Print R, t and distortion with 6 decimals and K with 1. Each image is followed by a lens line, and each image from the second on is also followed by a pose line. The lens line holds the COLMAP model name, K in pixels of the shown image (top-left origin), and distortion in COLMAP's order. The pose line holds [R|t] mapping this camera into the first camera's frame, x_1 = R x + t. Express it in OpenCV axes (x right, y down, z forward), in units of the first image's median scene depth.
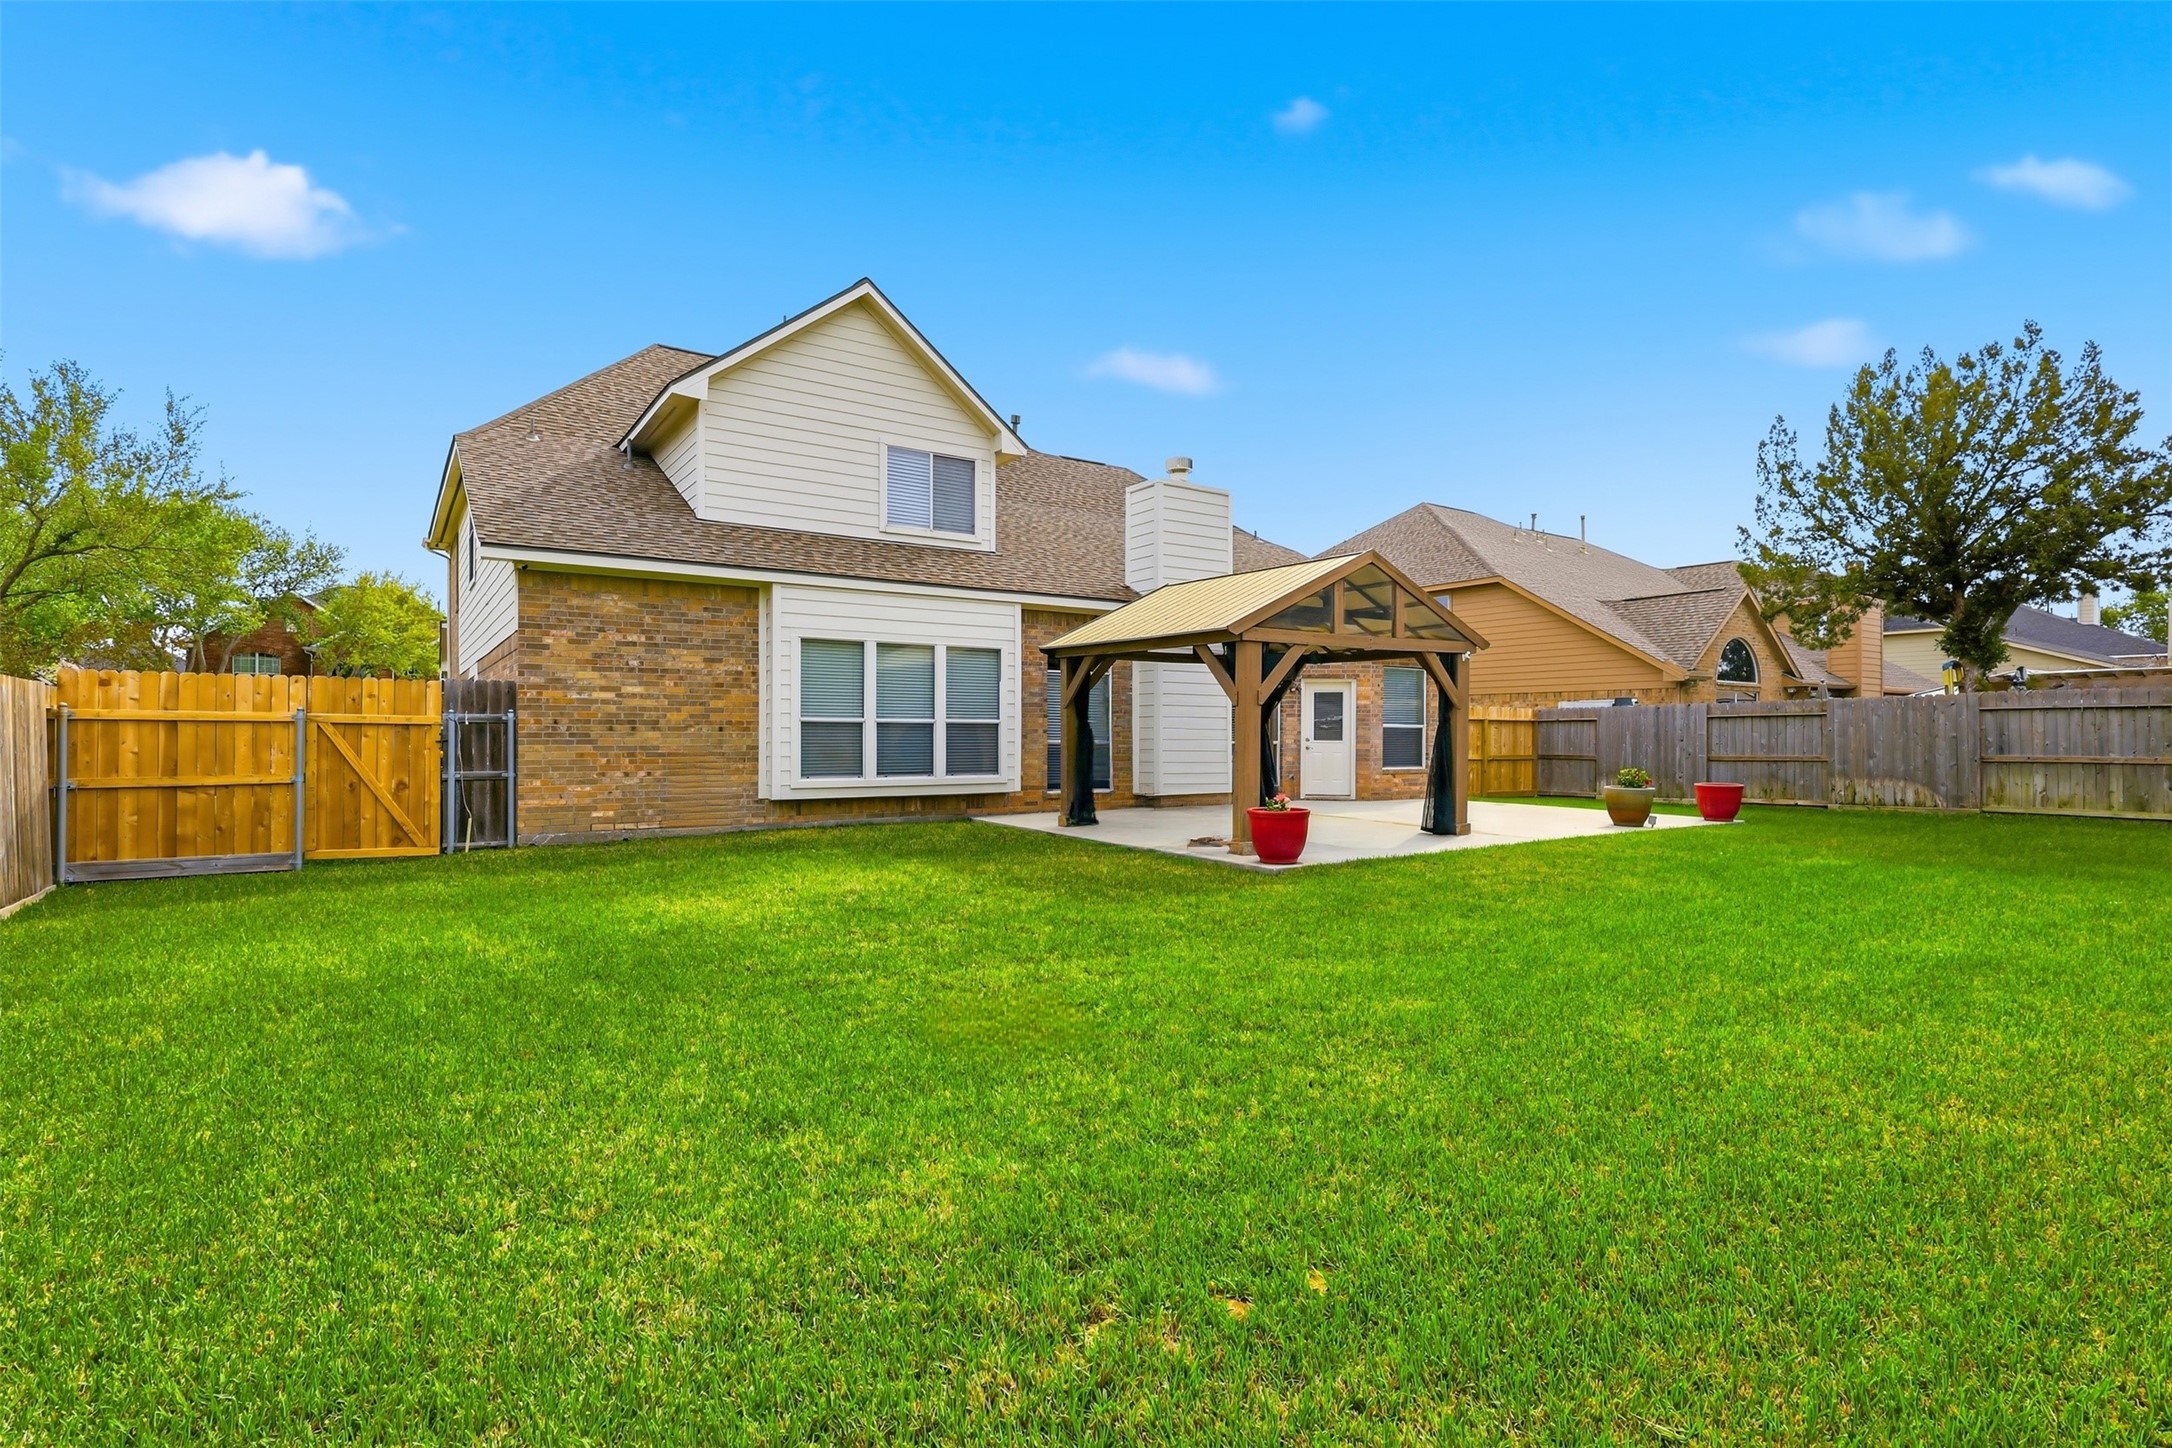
lens RADIAL K [[1034.2, 0, 1085.2], [0, 1034.2, 744.8], [0, 0, 1]] dist [0.000151, 0.000017]
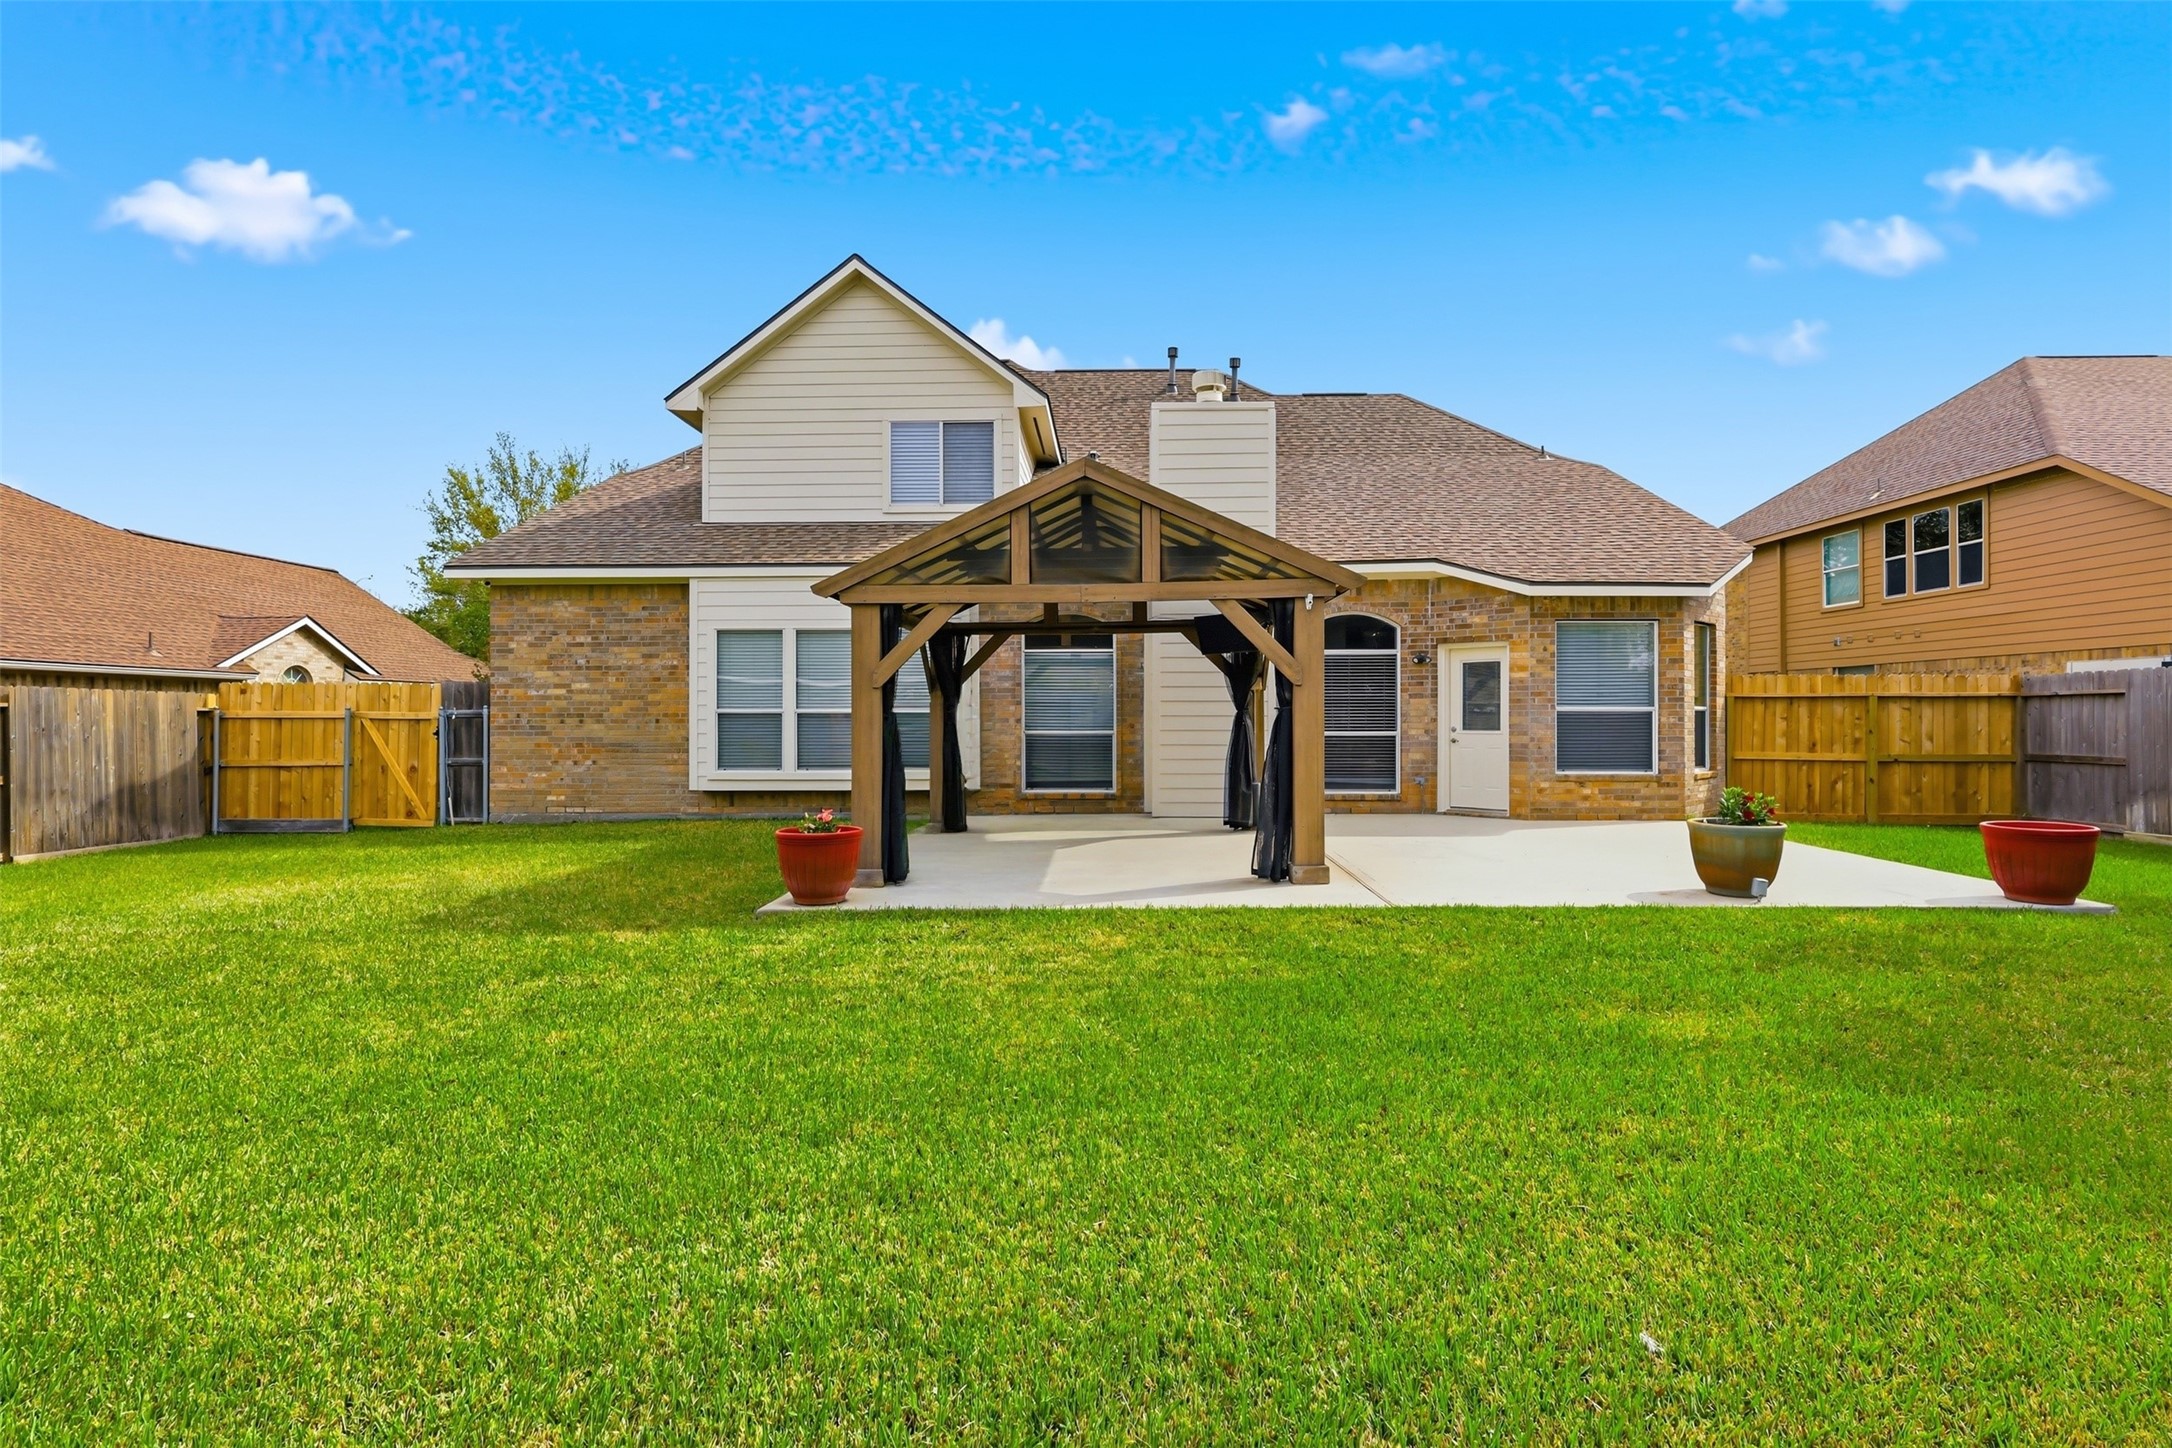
lens RADIAL K [[1040.3, 0, 1092.7], [0, 1040.3, 717.7], [0, 0, 1]] dist [-0.000068, 0.000040]
pose [[0.816760, -0.006137, -0.576945, 0.637704], [-0.000493, 0.999936, -0.011335, -0.007208], [0.576977, 0.009543, 0.816705, 0.405643]]
